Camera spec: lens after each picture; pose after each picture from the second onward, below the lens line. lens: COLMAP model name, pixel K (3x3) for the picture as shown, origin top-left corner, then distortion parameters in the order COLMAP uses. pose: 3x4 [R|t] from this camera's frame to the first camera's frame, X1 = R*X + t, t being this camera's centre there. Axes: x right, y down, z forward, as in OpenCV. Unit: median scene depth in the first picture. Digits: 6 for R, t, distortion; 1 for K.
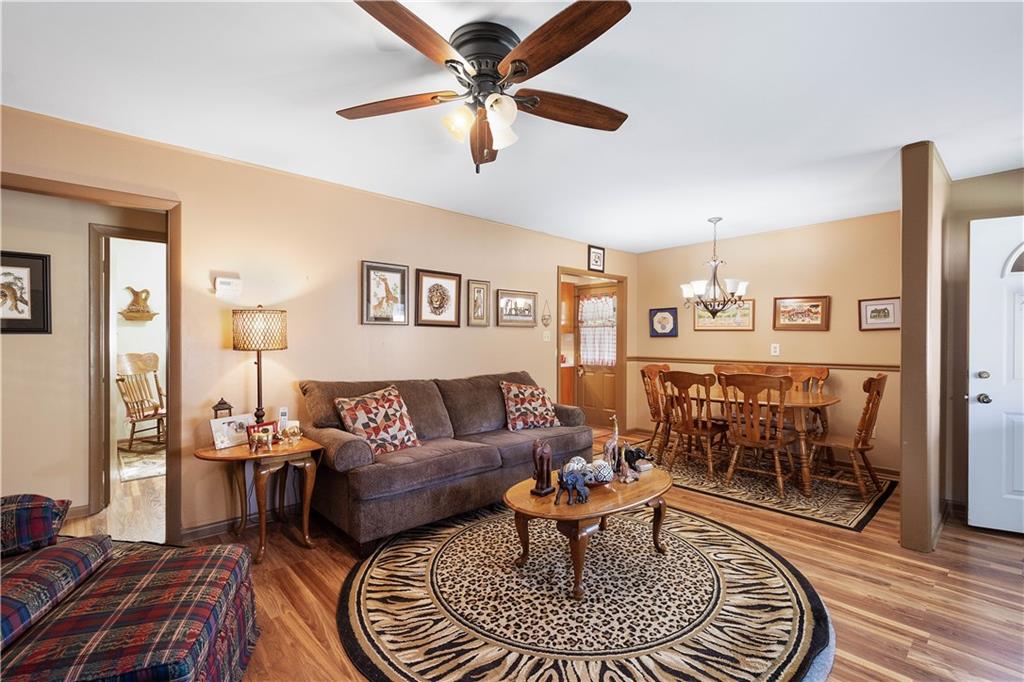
lens RADIAL K [[460.3, 0, 511.1], [0, 460.3, 342.5], [0, 0, 1]] dist [0.015723, -0.000542]
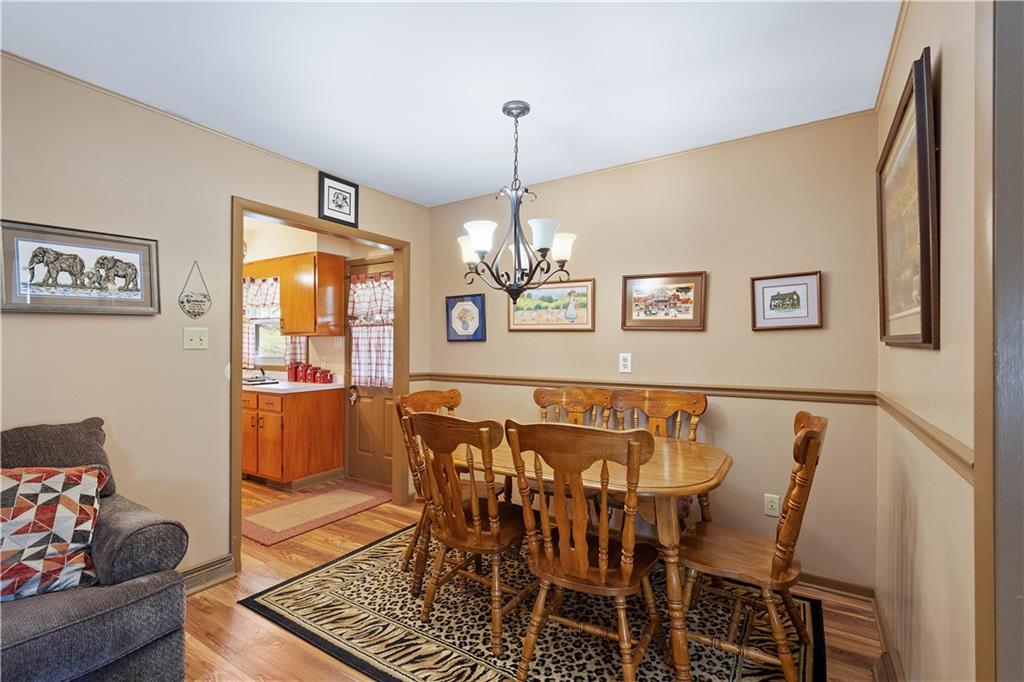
lens RADIAL K [[460.3, 0, 511.2], [0, 460.3, 345.8], [0, 0, 1]] dist [0.015723, -0.000542]
pose [[0.966671, 0.003961, 0.255993, 0.317774], [-0.001570, 0.999953, -0.009541, -0.000641], [-0.256019, 0.008821, 0.966632, 0.531347]]
